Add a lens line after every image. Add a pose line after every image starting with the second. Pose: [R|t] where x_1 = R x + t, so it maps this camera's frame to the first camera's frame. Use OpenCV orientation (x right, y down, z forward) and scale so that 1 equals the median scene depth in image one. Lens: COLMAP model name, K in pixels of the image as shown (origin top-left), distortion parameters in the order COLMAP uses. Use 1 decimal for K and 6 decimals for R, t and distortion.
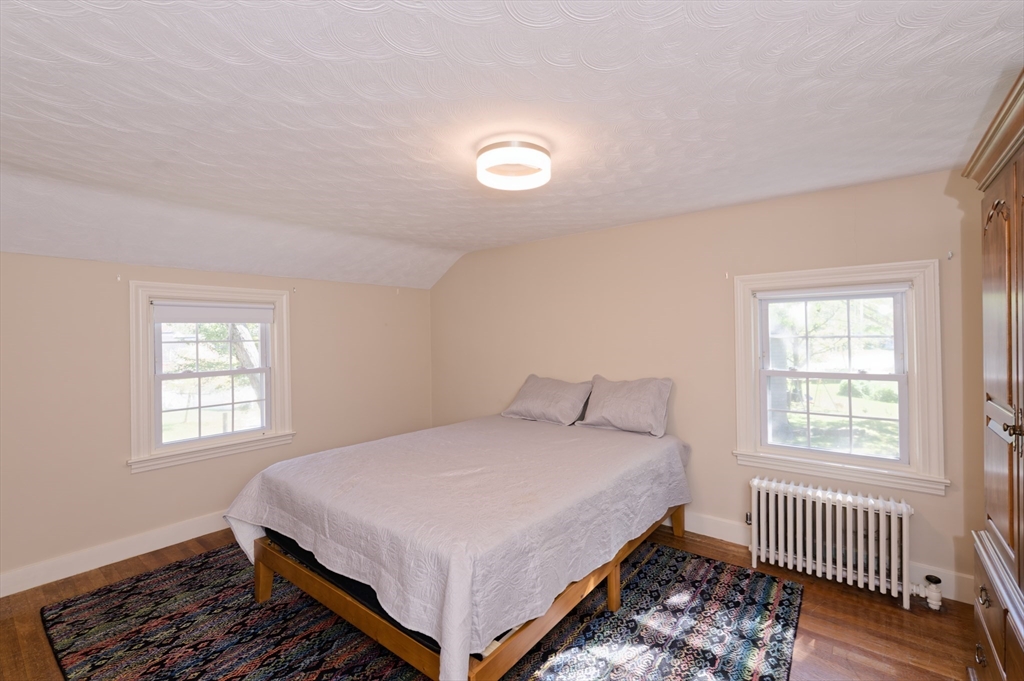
lens RADIAL K [[449.3, 0, 513.4], [0, 449.3, 333.9], [0, 0, 1]] dist [0.004147, -0.001661]
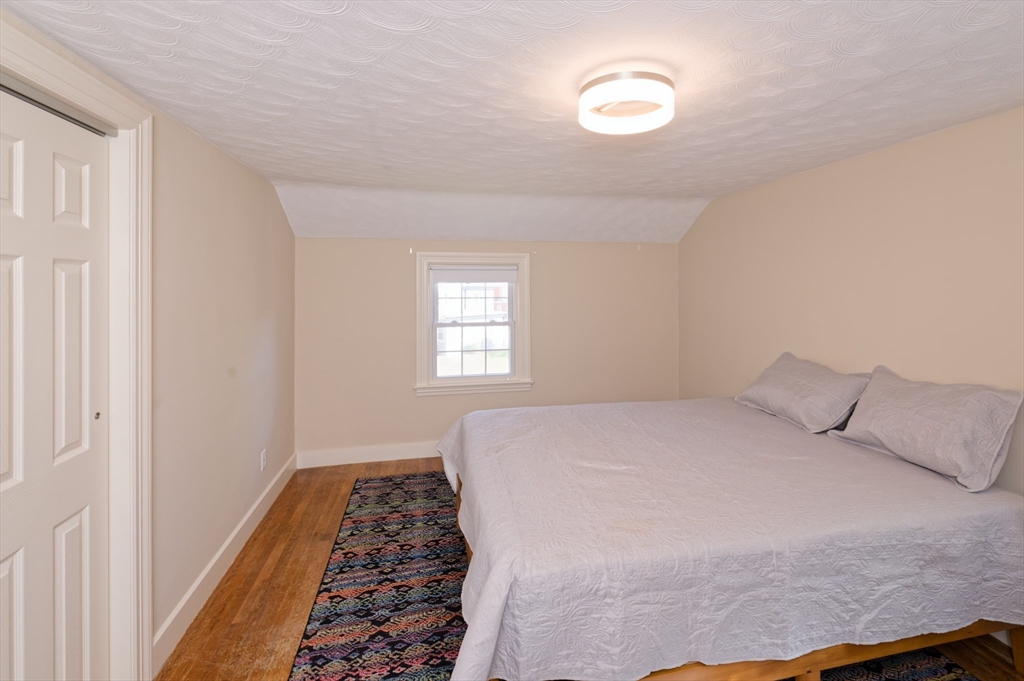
lens RADIAL K [[449.3, 0, 524.6], [0, 449.3, 286.4], [0, 0, 1]] dist [0.004147, -0.001661]
pose [[0.767410, 0.016570, -0.640942, 0.291202], [-0.007031, 0.999823, 0.017430, -0.048988], [0.641118, -0.008870, 0.767391, 0.212792]]
